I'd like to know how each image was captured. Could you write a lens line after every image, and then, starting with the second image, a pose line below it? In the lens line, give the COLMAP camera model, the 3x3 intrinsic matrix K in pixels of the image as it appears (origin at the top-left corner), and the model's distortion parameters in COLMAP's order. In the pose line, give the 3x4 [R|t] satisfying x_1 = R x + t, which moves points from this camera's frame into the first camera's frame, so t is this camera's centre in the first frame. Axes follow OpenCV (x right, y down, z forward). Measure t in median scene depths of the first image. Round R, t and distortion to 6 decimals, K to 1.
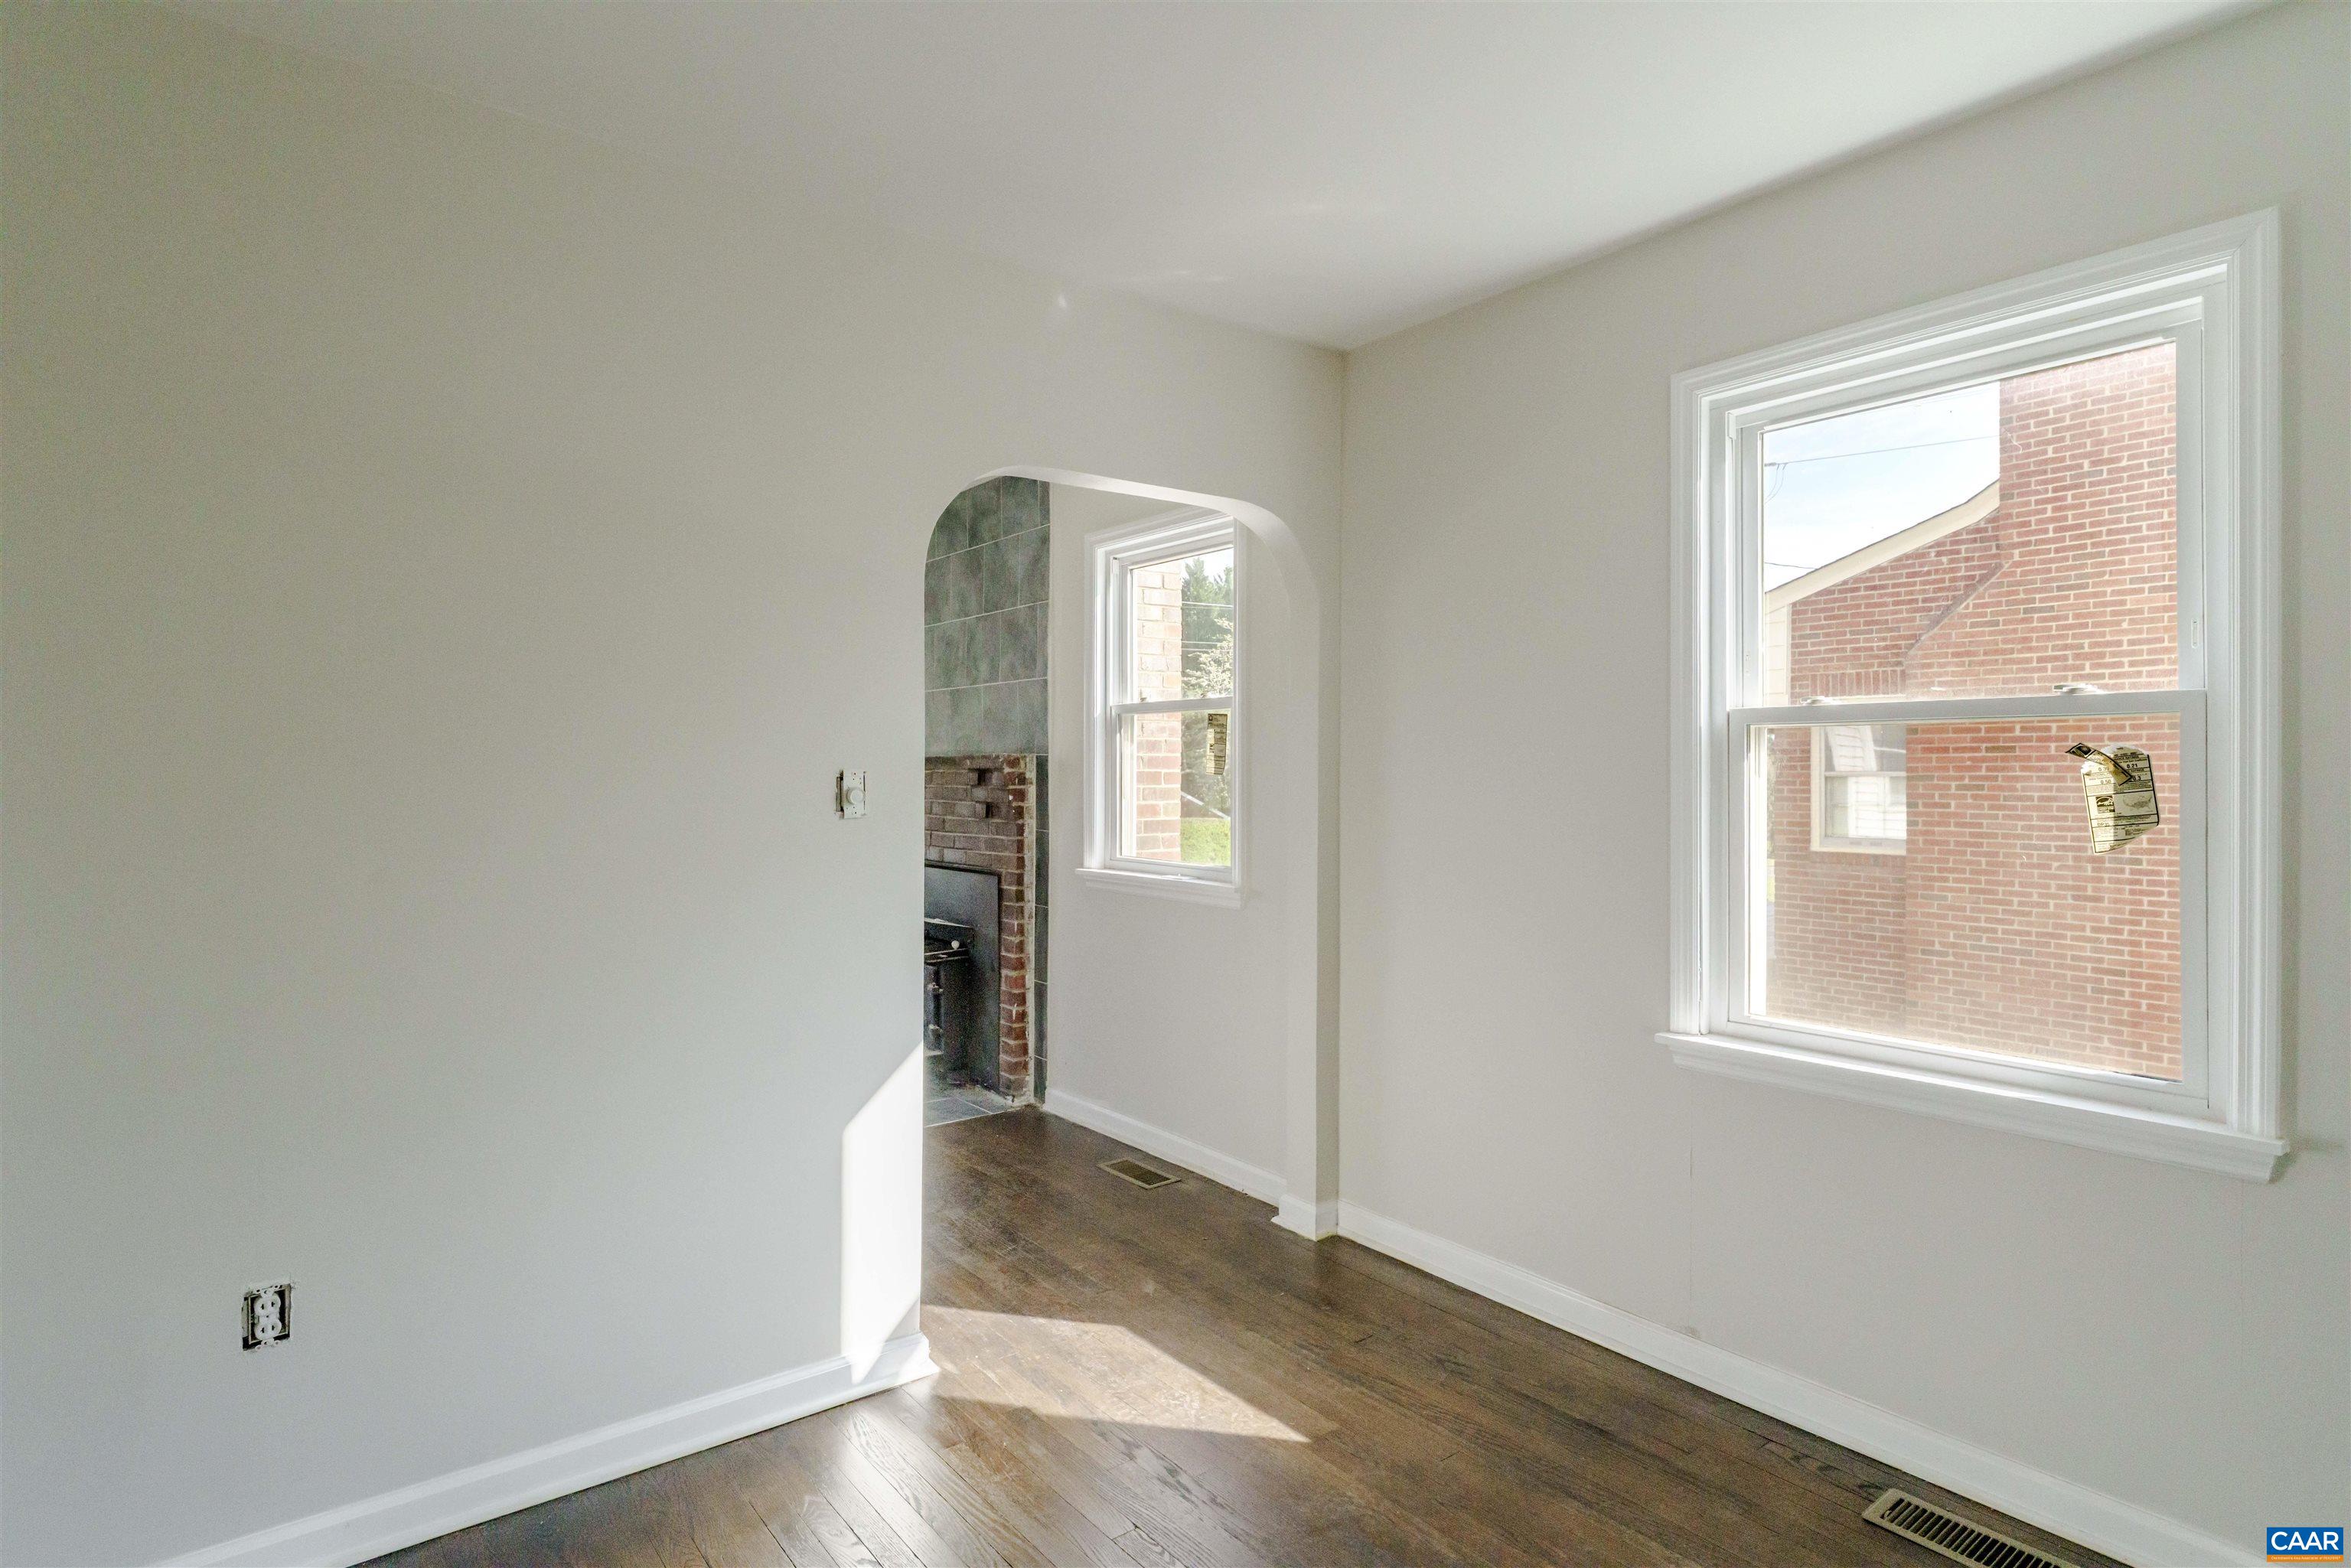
lens RADIAL K [[1207.6, 0, 1169.7], [0, 1207.6, 776.2], [0, 0, 1]] dist [-0.000699, -0.000410]
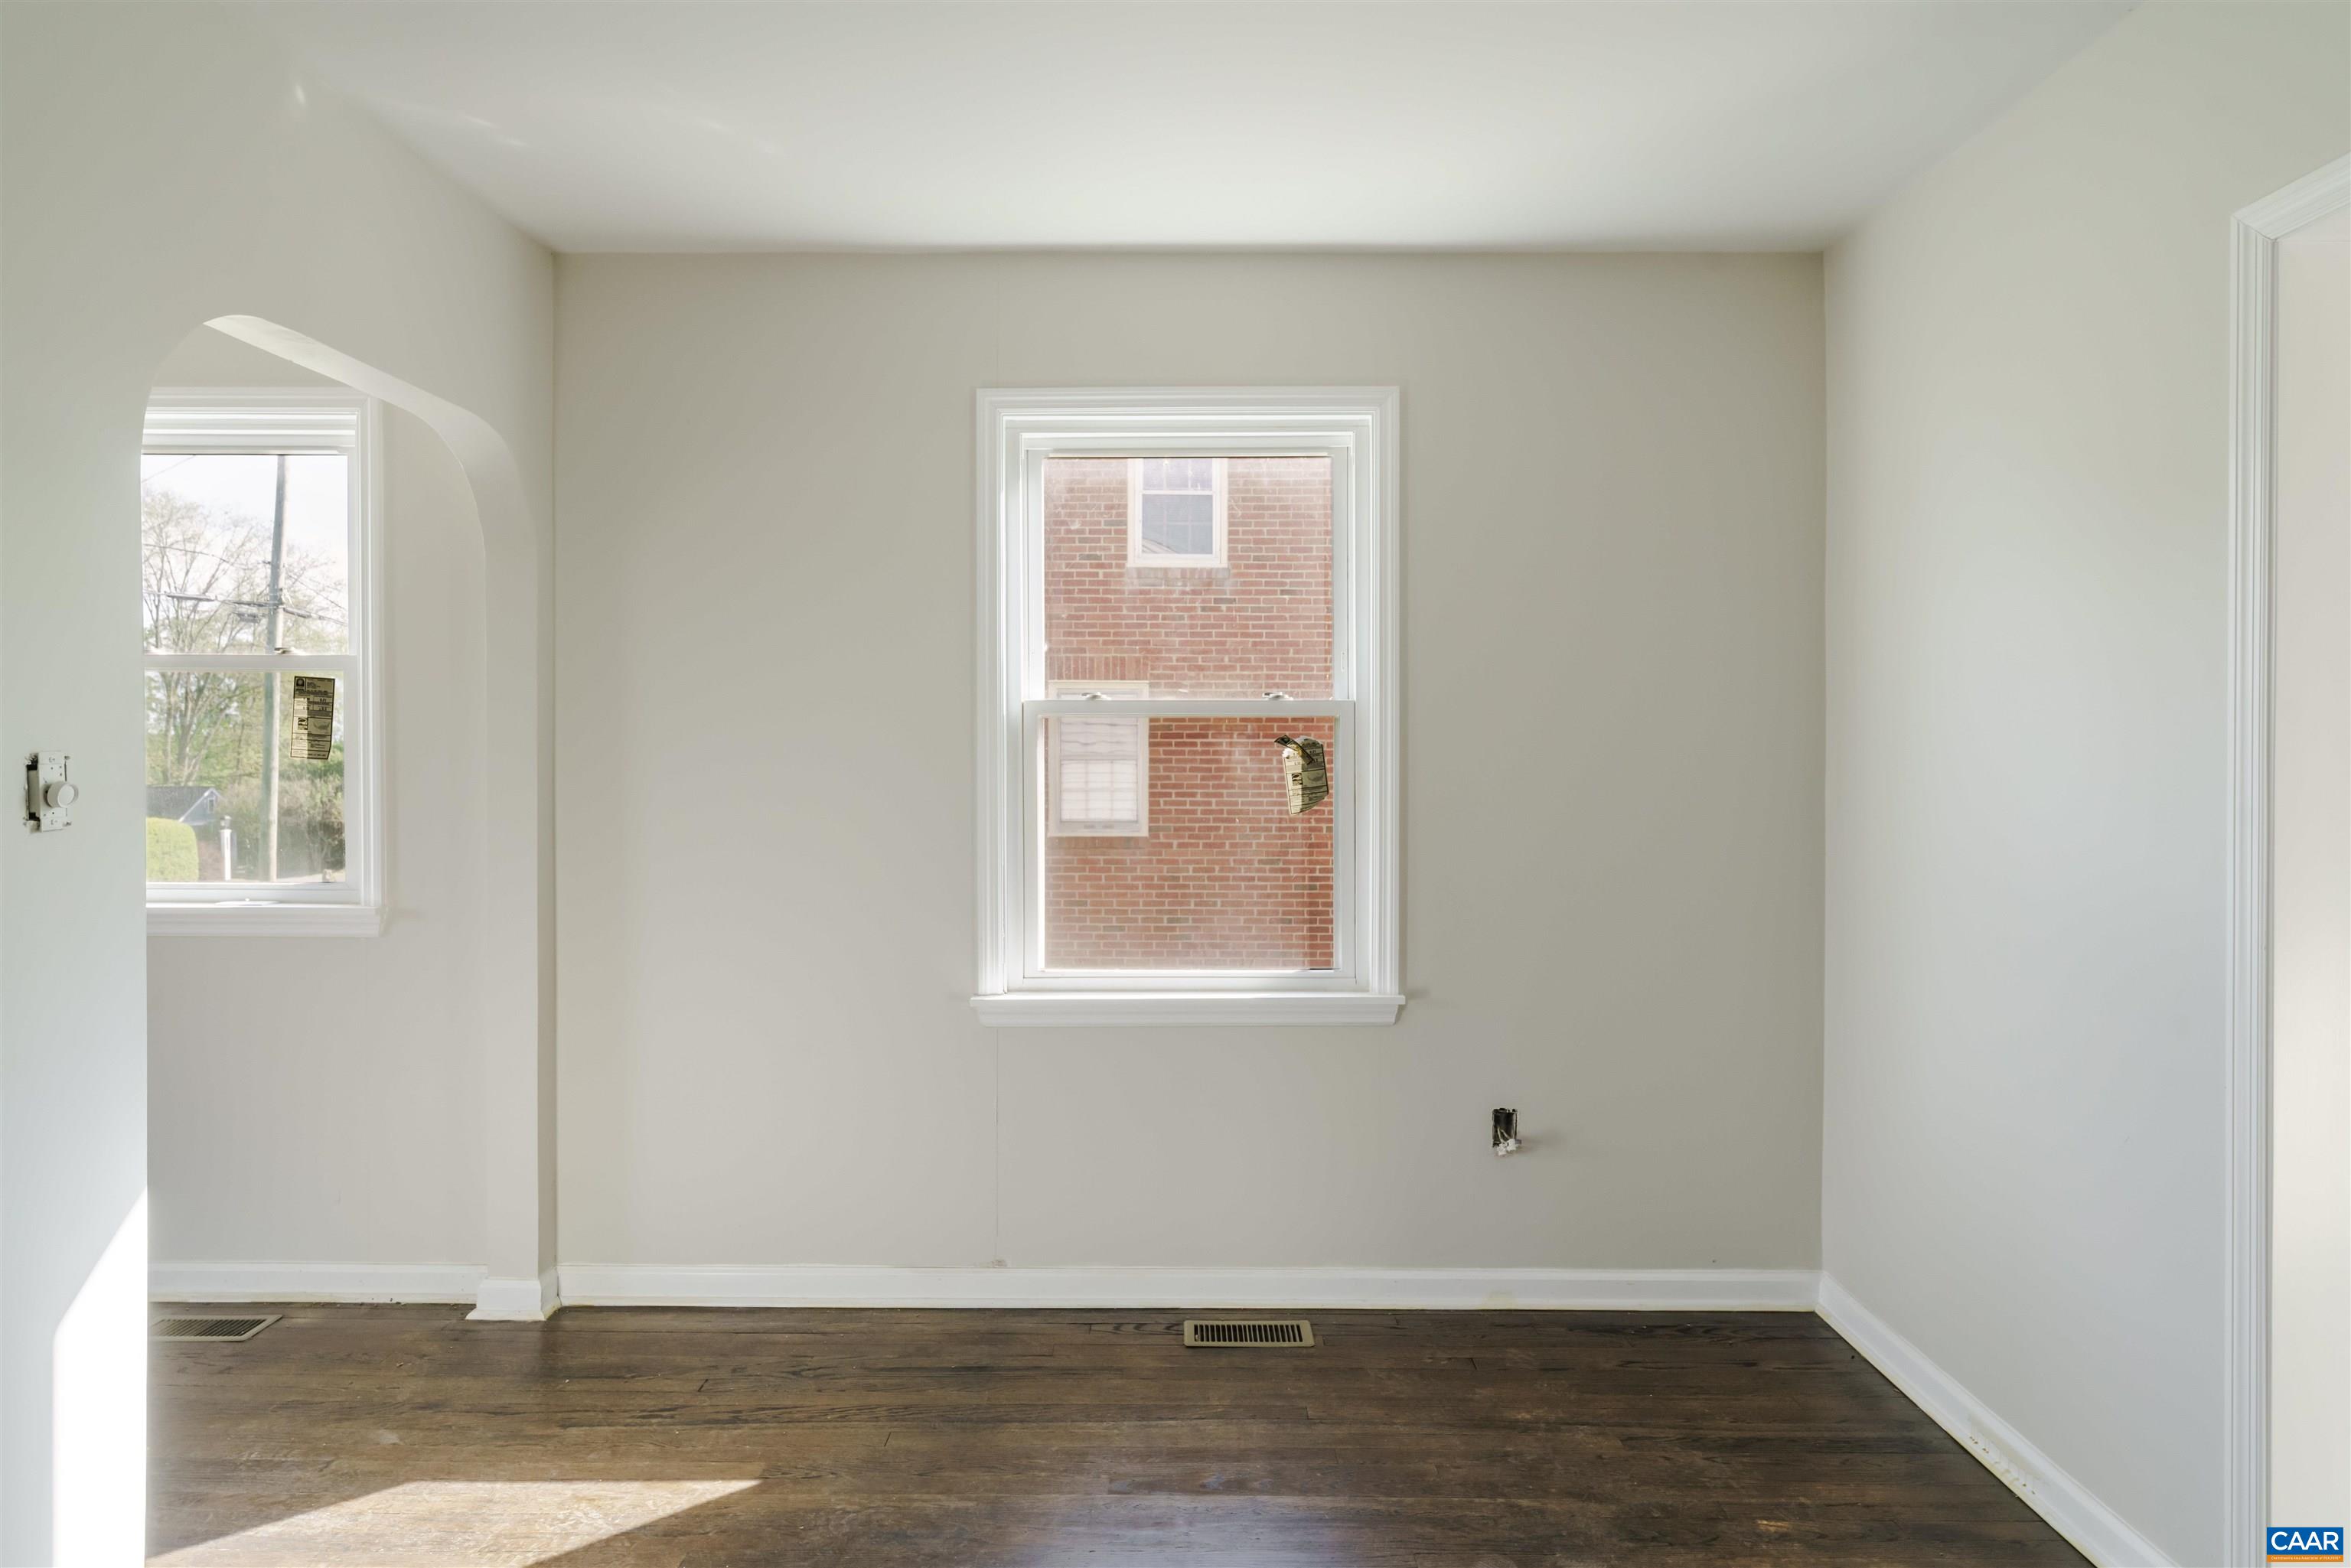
lens RADIAL K [[1393.7, 0, 1176.3], [0, 1393.7, 774.4], [0, 0, 1]] dist [0.002498, 0.000778]
pose [[0.621182, -0.011086, 0.783588, -0.274369], [0.002389, 0.999922, 0.012253, -0.001178], [-0.783663, -0.005740, 0.621160, 0.050152]]
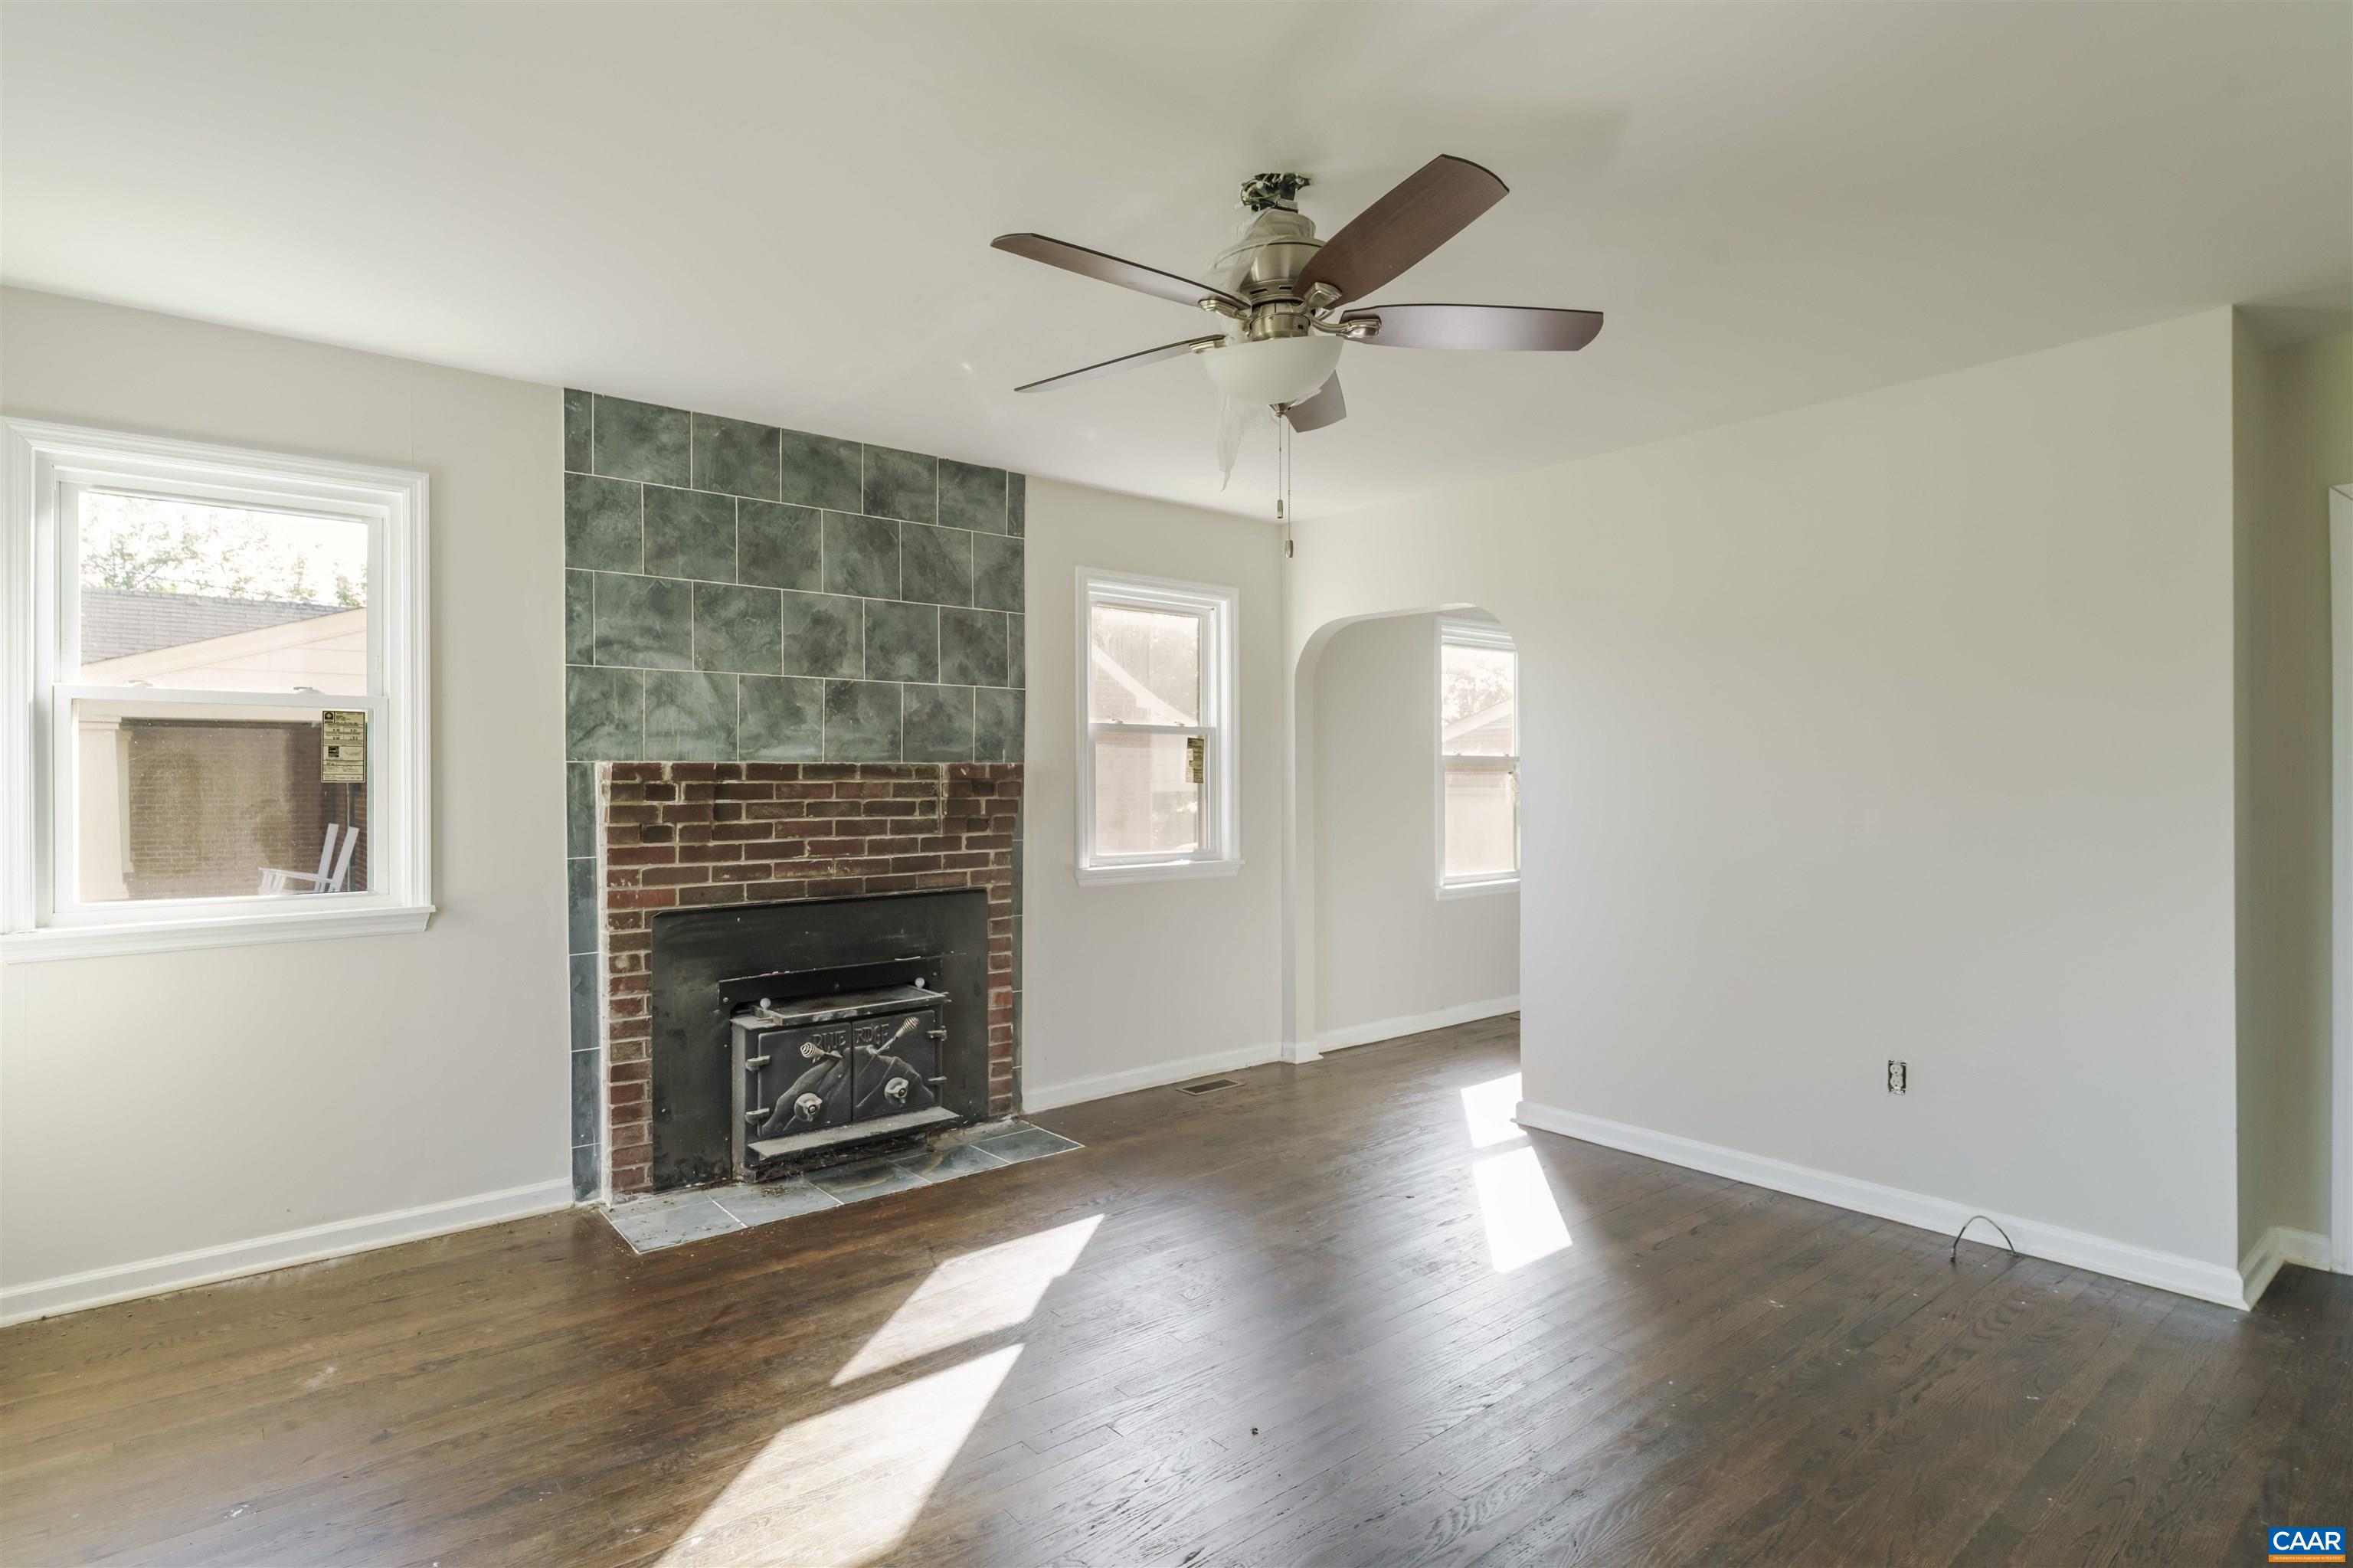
lens RADIAL K [[1187.7, 0, 1171.3], [0, 1187.7, 778.7], [0, 0, 1]] dist [0.000294, -0.000091]
pose [[-0.019493, -0.002399, 0.999807, -1.179266], [0.004674, 0.999986, 0.002490, -0.008517], [-0.999799, 0.004721, -0.019482, 0.956753]]
